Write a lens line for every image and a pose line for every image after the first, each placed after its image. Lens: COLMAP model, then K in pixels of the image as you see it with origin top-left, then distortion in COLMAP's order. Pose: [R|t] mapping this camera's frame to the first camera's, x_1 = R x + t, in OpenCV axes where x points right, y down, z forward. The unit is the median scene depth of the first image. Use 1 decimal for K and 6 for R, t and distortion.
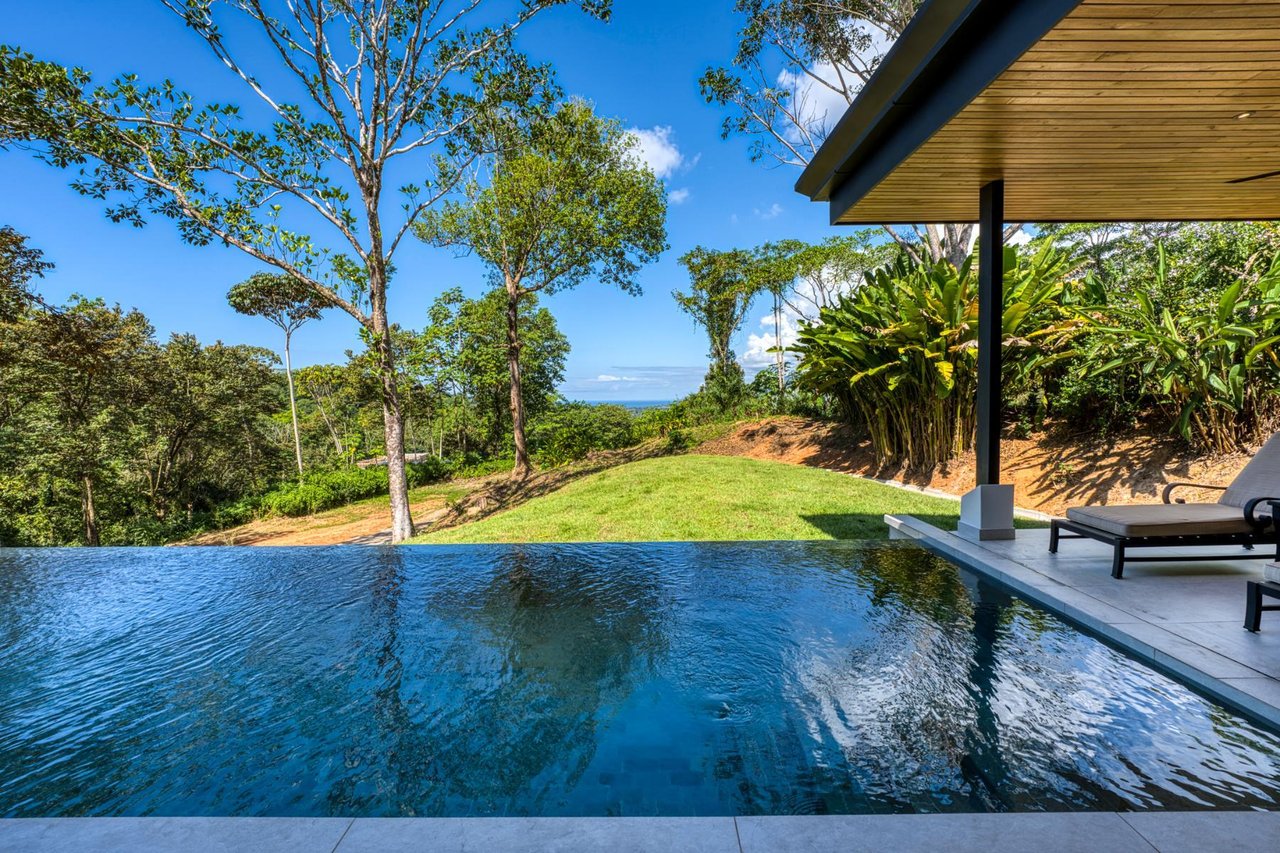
lens RADIAL K [[532.5, 0, 639.1], [0, 532.5, 423.8], [0, 0, 1]] dist [-0.008232, -0.000412]
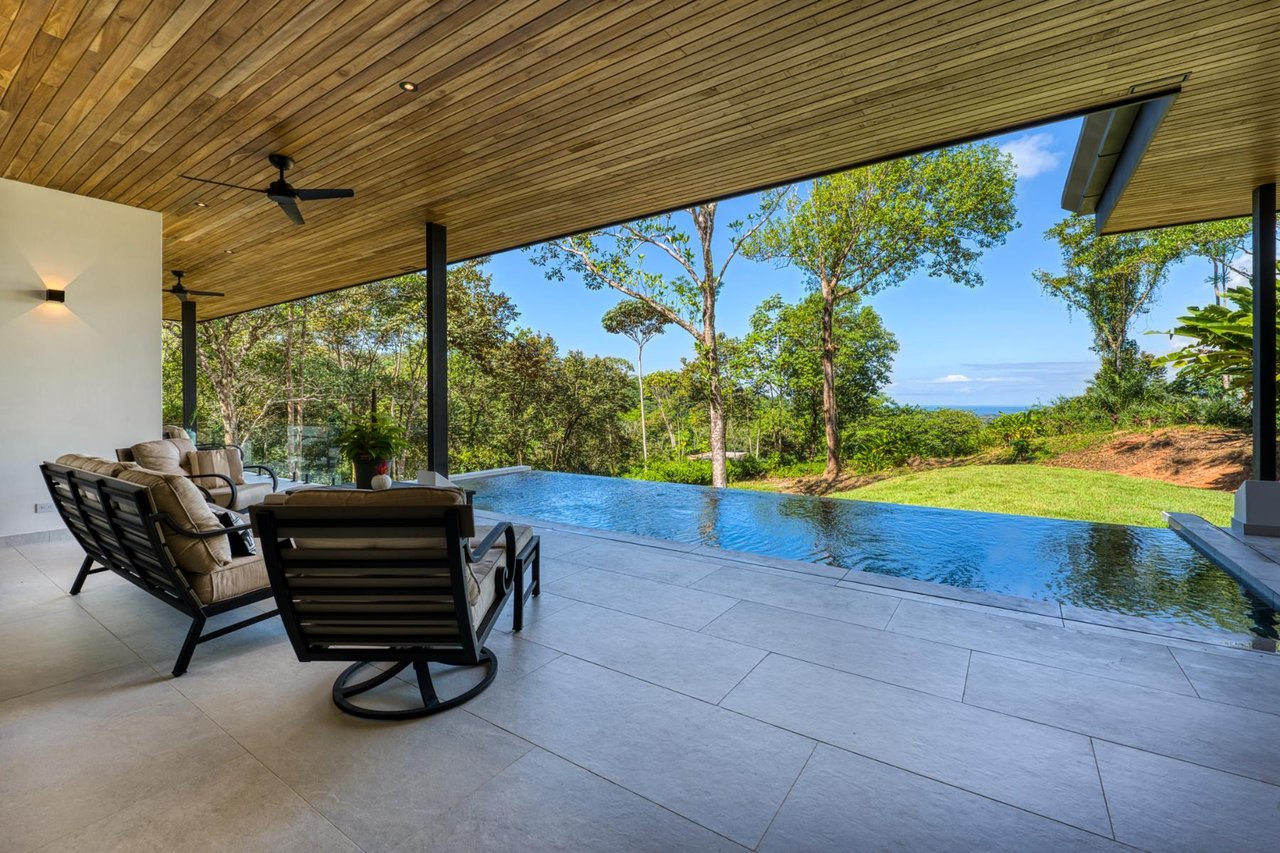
lens RADIAL K [[540.9, 0, 625.2], [0, 540.9, 402.8], [0, 0, 1]] dist [0.000775, -0.000118]
pose [[0.824174, 0.010451, -0.566240, 0.024168], [-0.035878, 0.998785, -0.033786, 0.004537], [0.565199, 0.048161, 0.823548, -0.052991]]
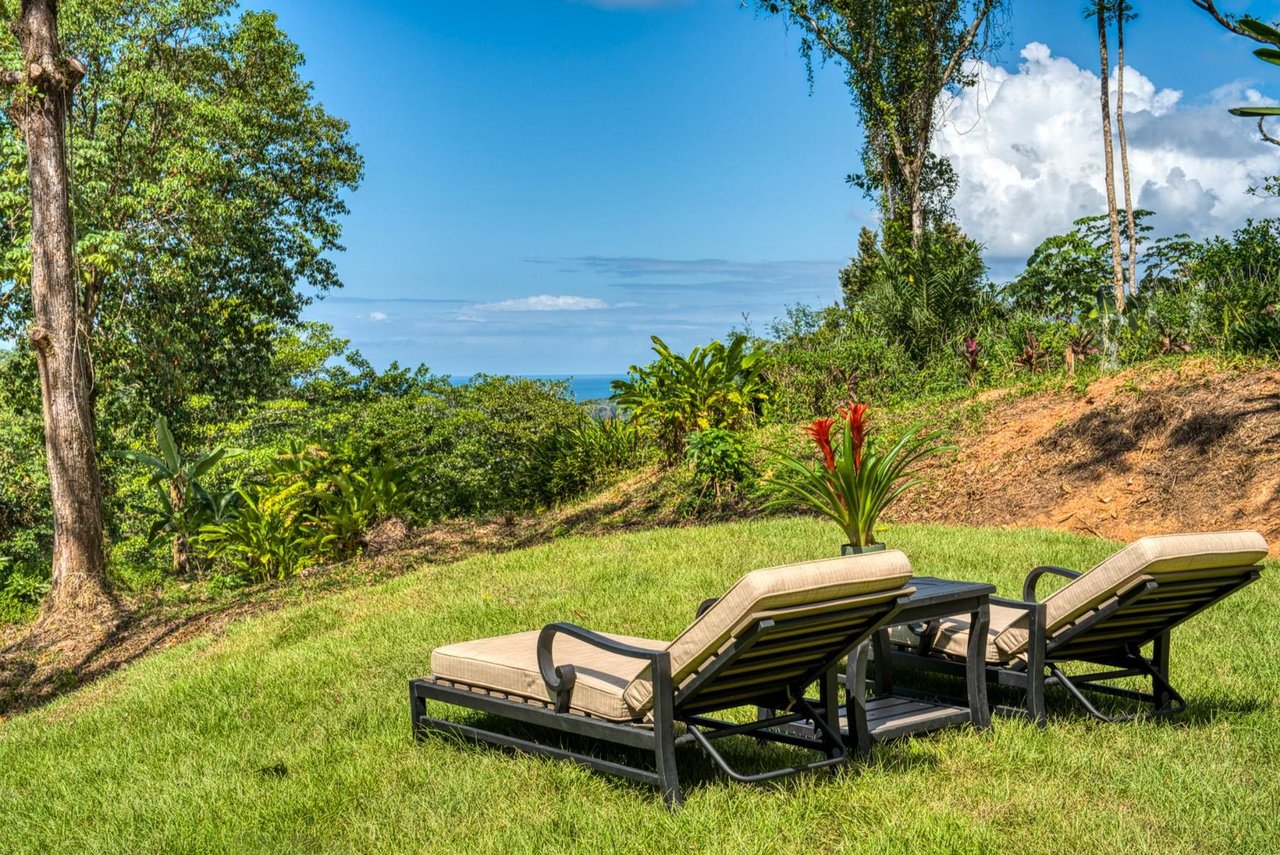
lens RADIAL K [[1792.9, 0, 640.0], [0, 1792.9, 427.5], [0, 0, 1]] dist [-0.017184, -0.024419]
pose [[0.999931, 0.001893, 0.011614, 0.015686], [-0.001748, 0.999921, -0.012480, 0.014590], [-0.011637, 0.012459, 0.999855, 0.141899]]
